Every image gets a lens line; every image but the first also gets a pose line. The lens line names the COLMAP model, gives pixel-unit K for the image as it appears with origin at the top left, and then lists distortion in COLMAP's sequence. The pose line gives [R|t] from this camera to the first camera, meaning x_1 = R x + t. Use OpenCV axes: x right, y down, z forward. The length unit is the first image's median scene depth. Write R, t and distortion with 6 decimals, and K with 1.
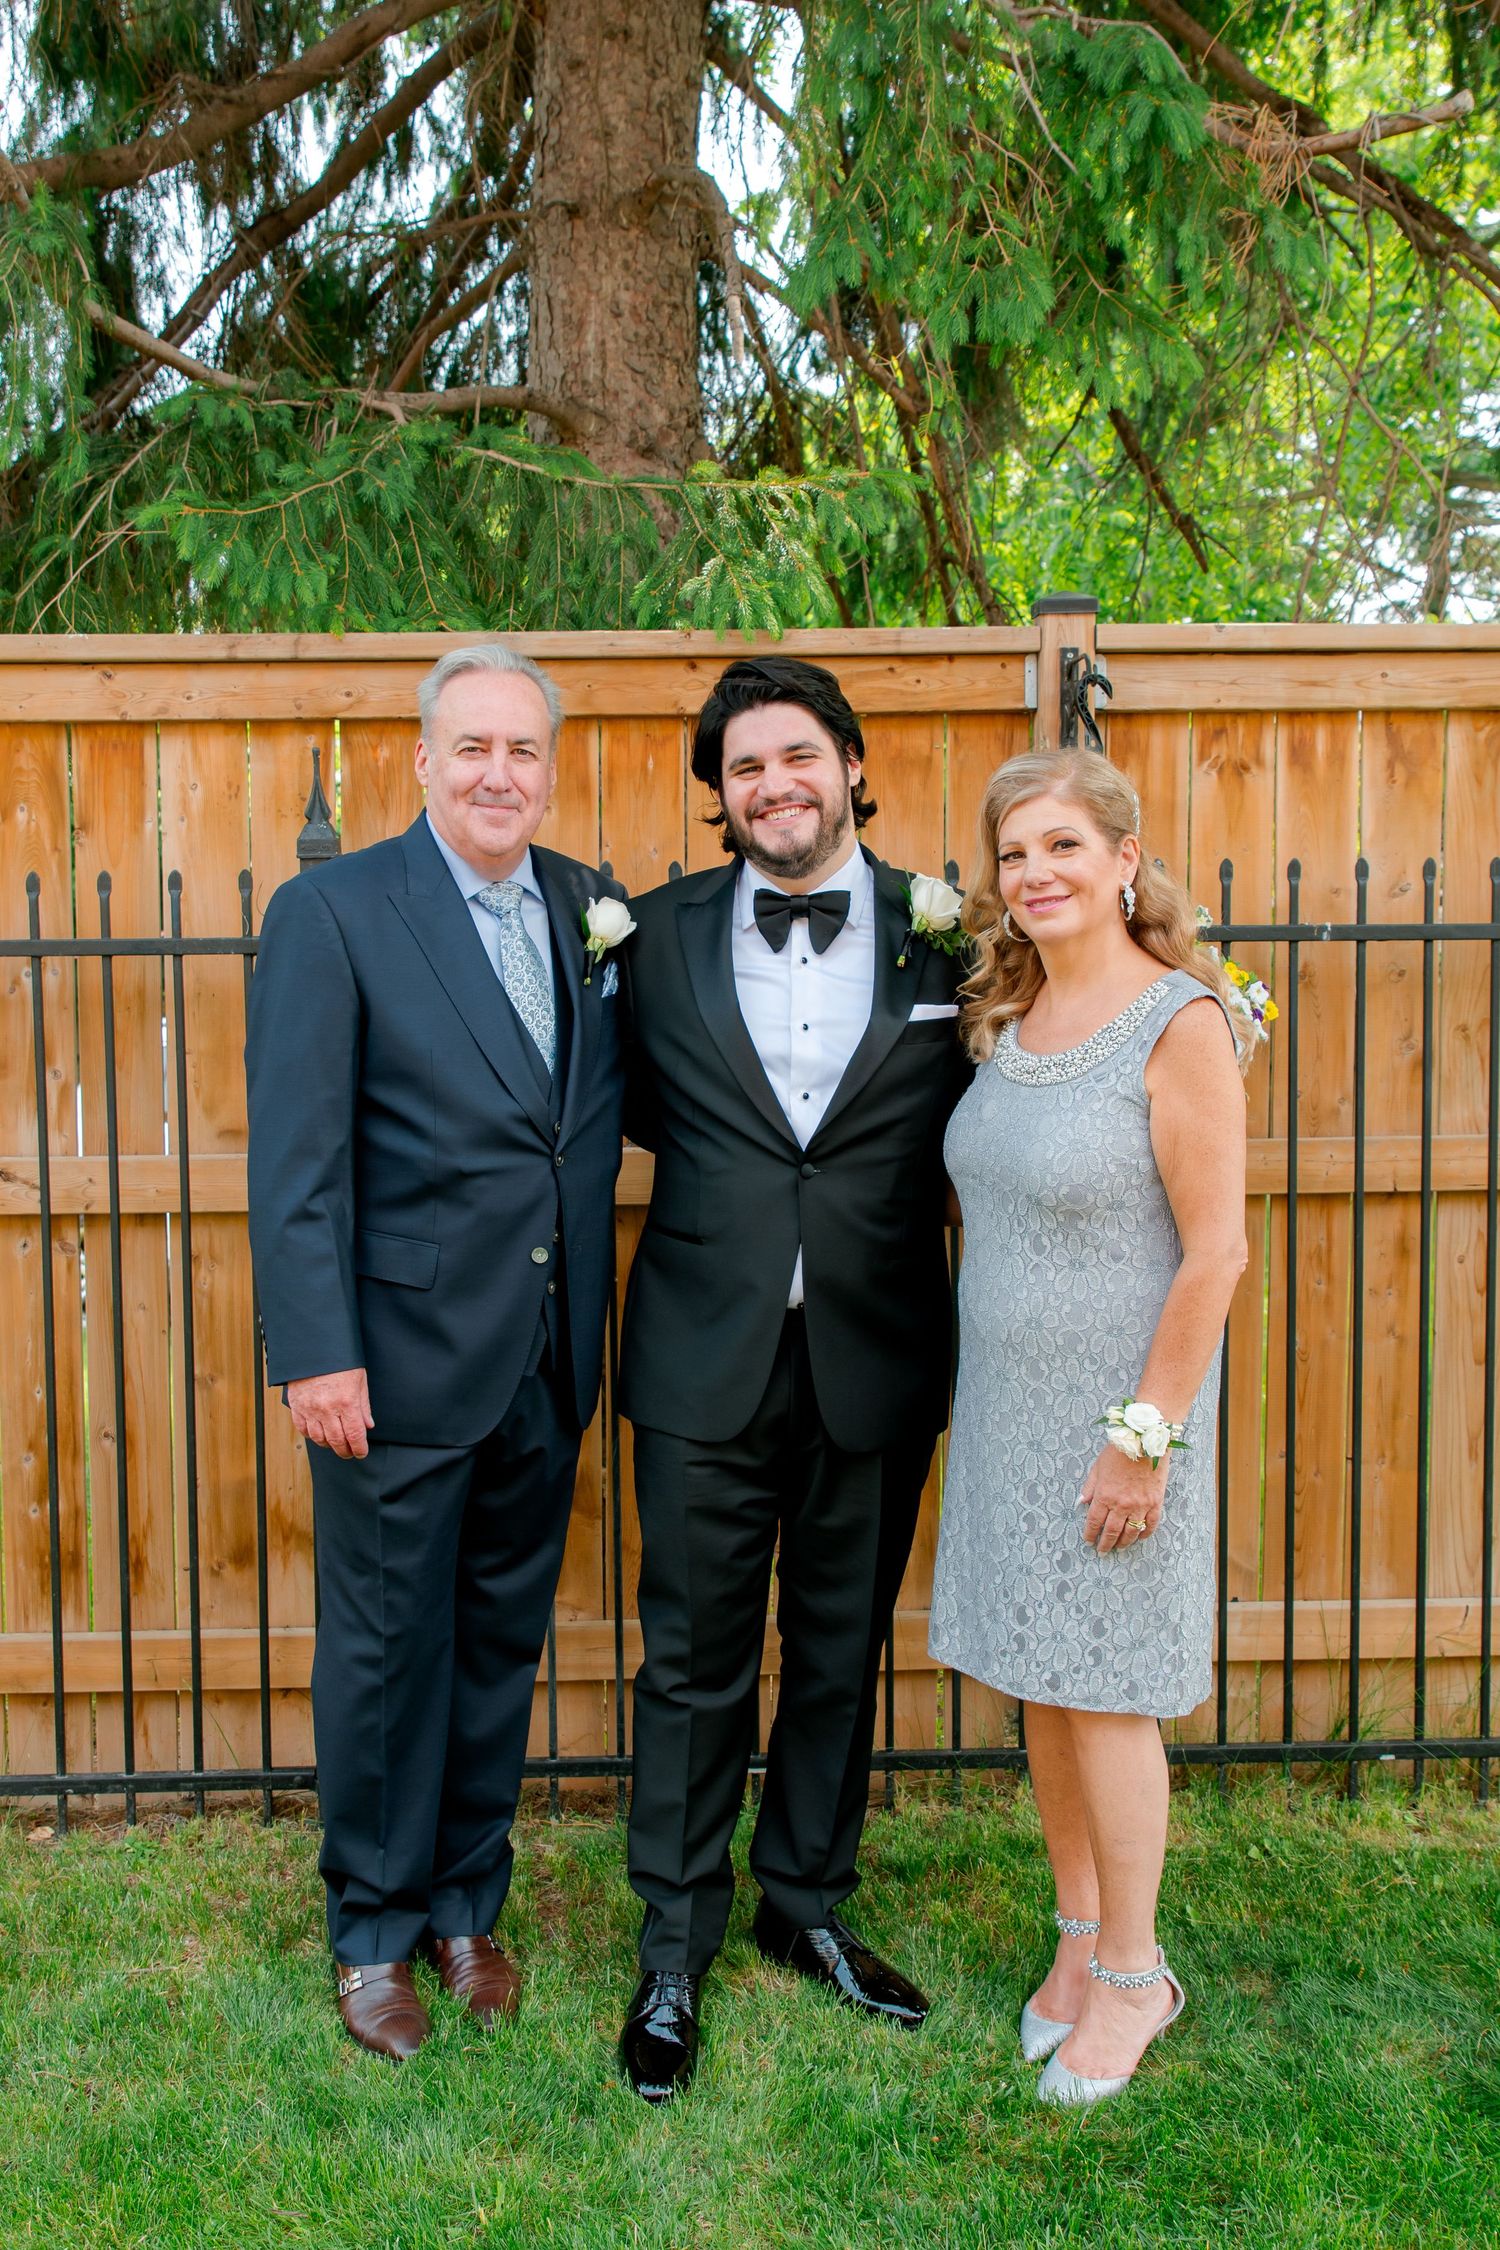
lens RADIAL K [[2454.2, 0, 755.5], [0, 2454.2, 1107.7], [0, 0, 1]] dist [0.011669, 0.000000]
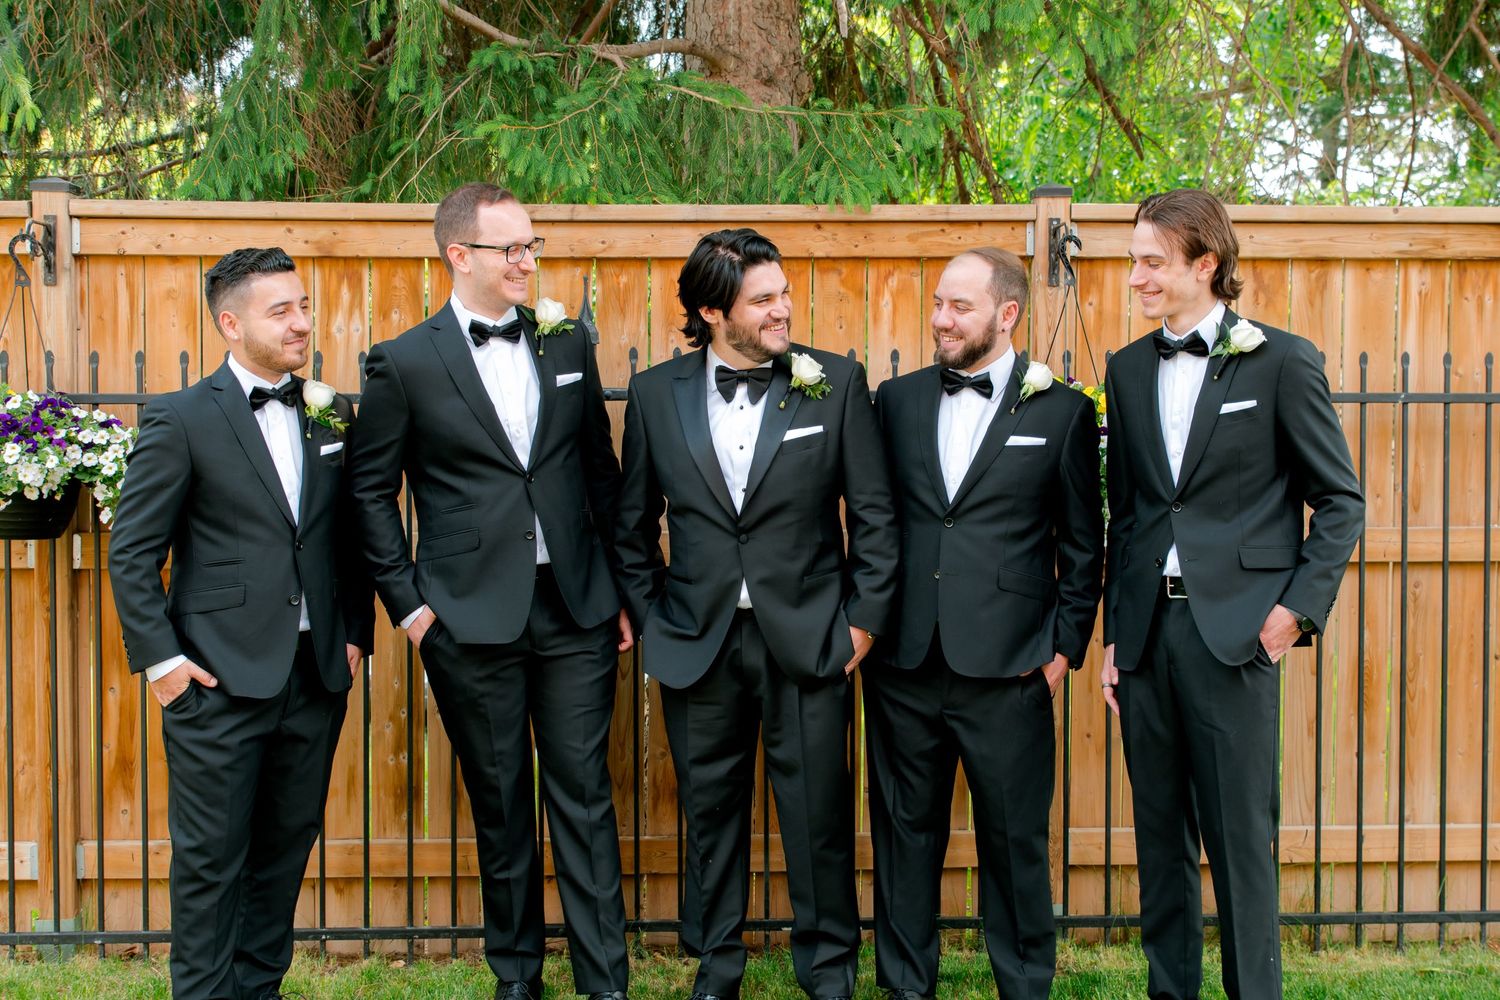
lens RADIAL K [[2141.8, 0, 787.8], [0, 2141.8, 498.8], [0, 0, 1]] dist [0.005591, 0.000000]
pose [[0.999832, 0.008149, 0.016403, -0.066297], [-0.007386, 0.998911, -0.046077, 0.059912], [-0.016761, 0.045948, 0.998803, -0.376305]]
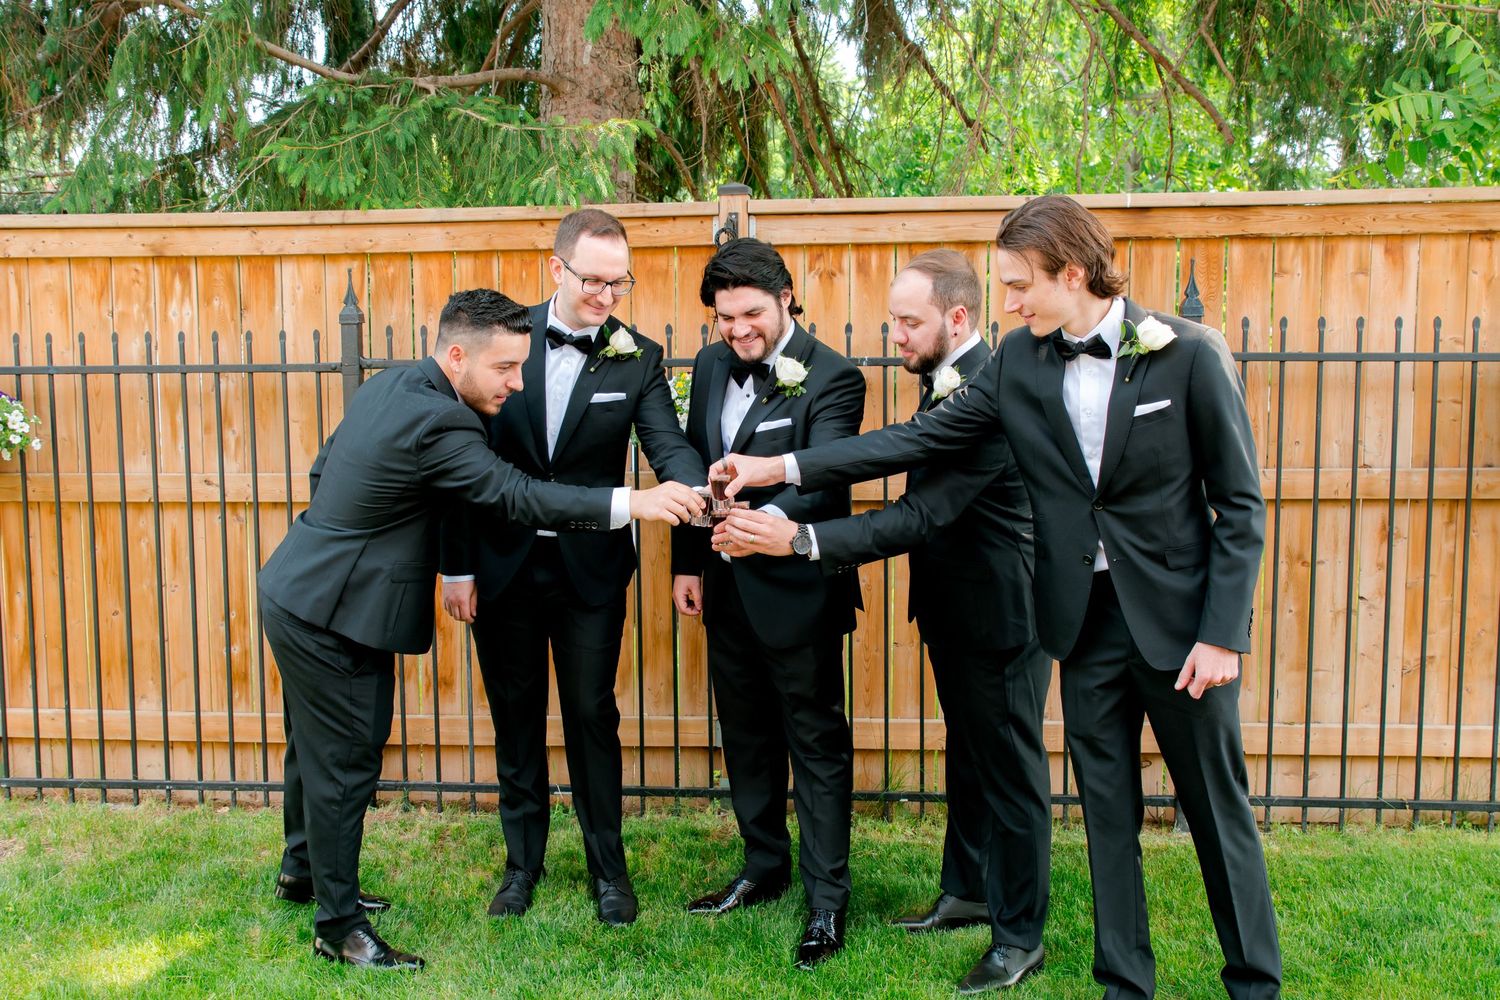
lens RADIAL K [[1772.7, 0, 779.0], [0, 1772.7, 574.1], [0, 0, 1]] dist [0.006565, 0.000000]
pose [[0.989502, 0.016732, -0.143545, 0.362418], [-0.012702, 0.999500, 0.028944, 0.053453], [0.143958, -0.026817, 0.989220, -0.365397]]
